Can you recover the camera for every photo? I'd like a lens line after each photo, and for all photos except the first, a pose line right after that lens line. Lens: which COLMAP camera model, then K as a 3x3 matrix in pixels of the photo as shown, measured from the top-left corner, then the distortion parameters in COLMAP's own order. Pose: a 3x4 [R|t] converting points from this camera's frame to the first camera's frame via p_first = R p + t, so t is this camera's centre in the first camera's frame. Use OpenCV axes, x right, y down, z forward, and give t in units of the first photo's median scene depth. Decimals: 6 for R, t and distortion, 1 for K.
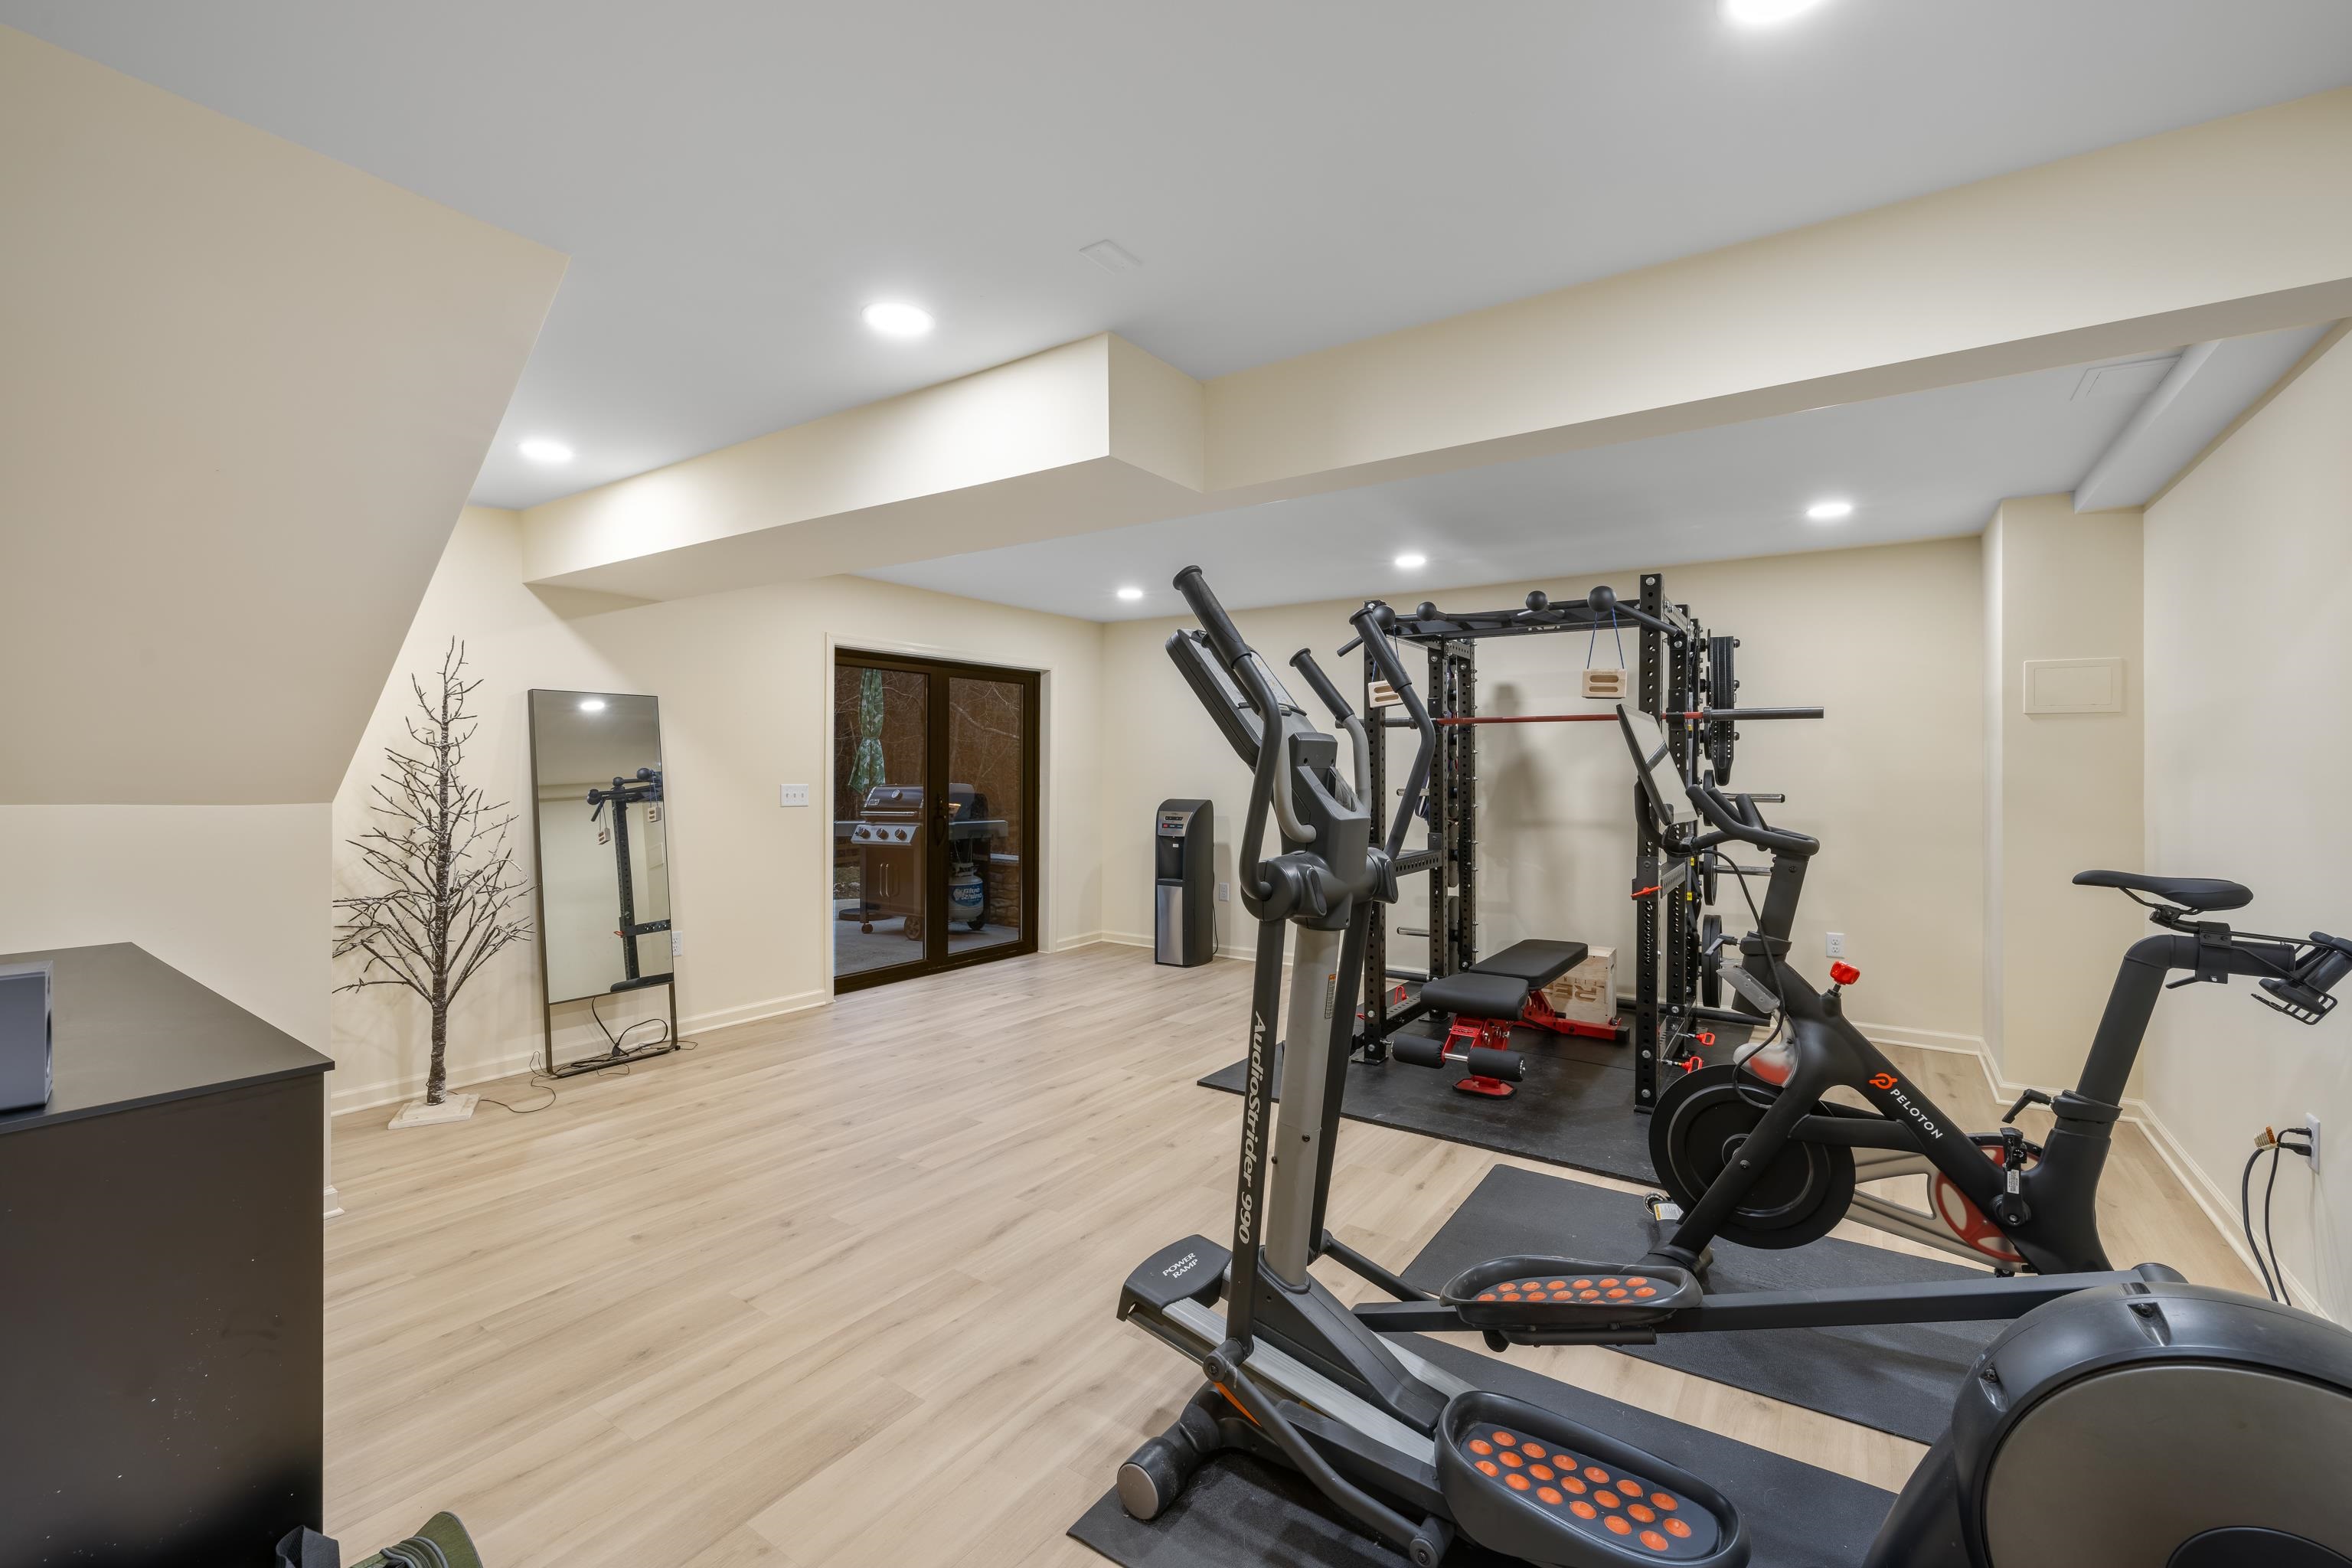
lens RADIAL K [[997.5, 0, 1181.2], [0, 997.5, 768.7], [0, 0, 1]] dist [0.000653, 0.000511]
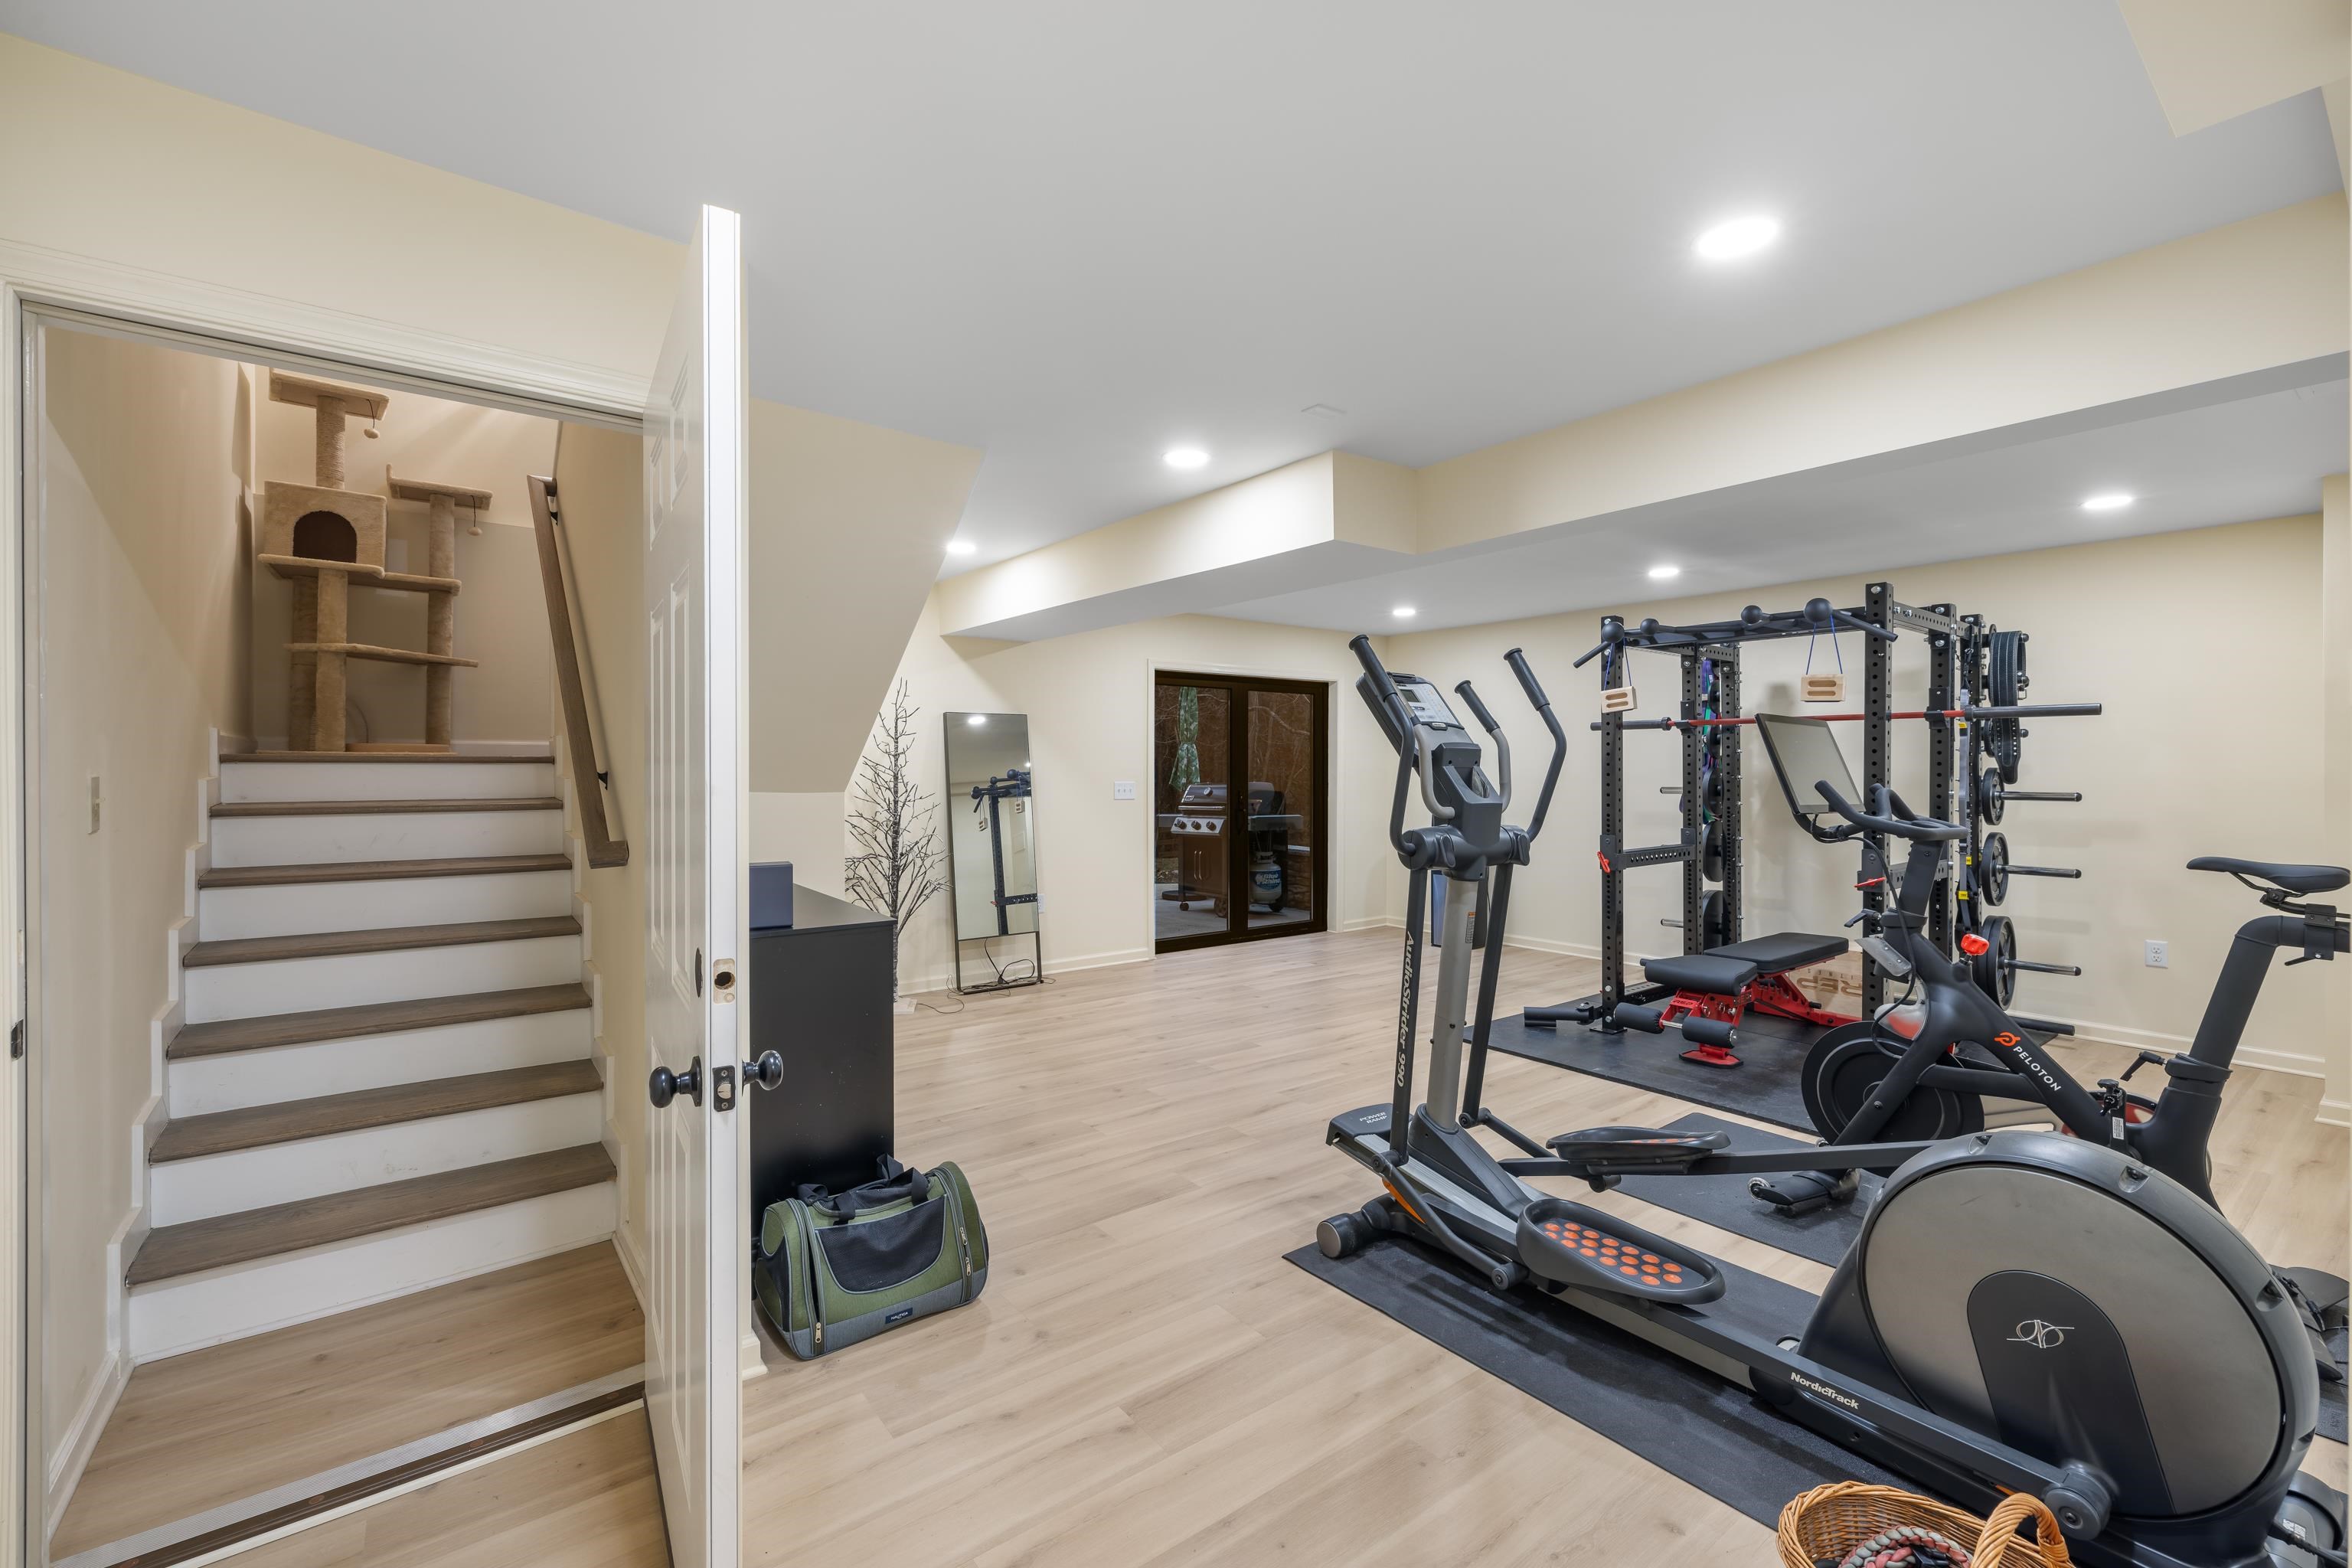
lens RADIAL K [[997.5, 0, 1175.9], [0, 997.5, 775.7], [0, 0, 1]] dist [0.000653, 0.000511]
pose [[0.948598, -0.000881, -0.316483, 0.115147], [0.002990, 0.999976, 0.006180, 0.000541], [0.316470, -0.006809, 0.948578, -0.274734]]
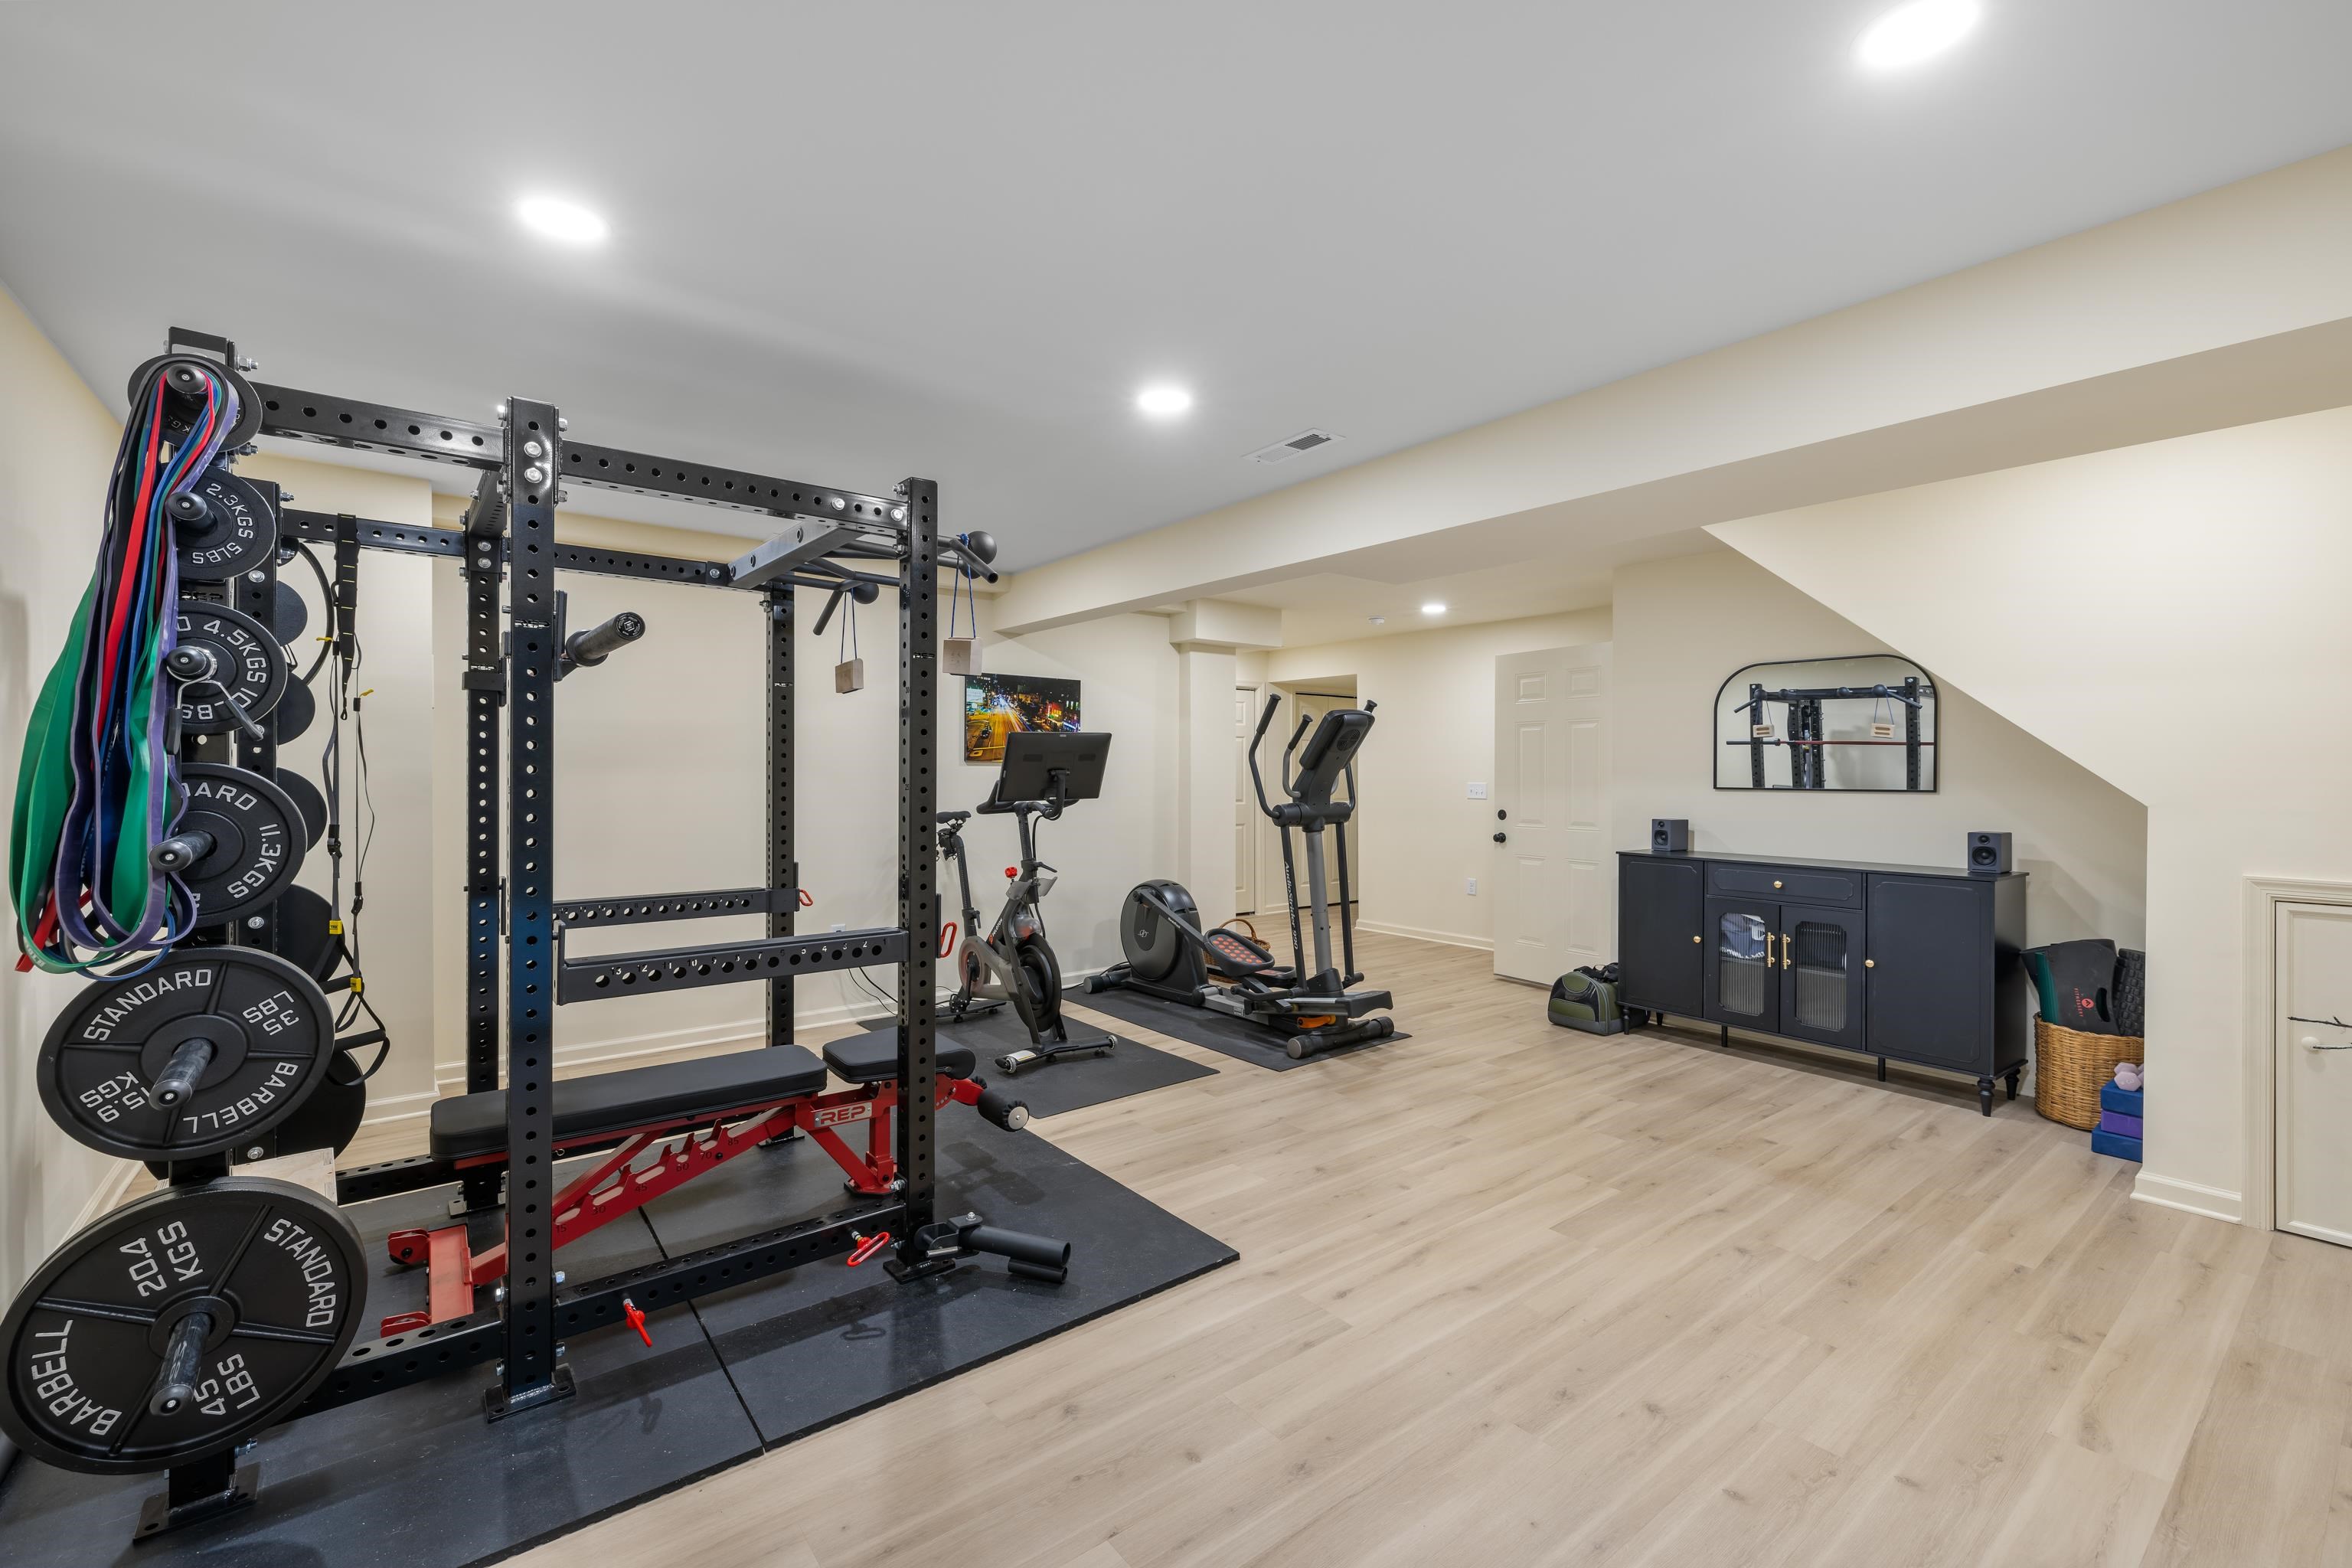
lens RADIAL K [[997.5, 0, 1177.6], [0, 997.5, 777.7], [0, 0, 1]] dist [0.000653, 0.000511]
pose [[-0.952324, -0.005426, 0.305042, -0.177903], [-0.004776, 0.999984, 0.002877, 0.004478], [-0.305052, 0.001283, -0.952335, 2.052231]]
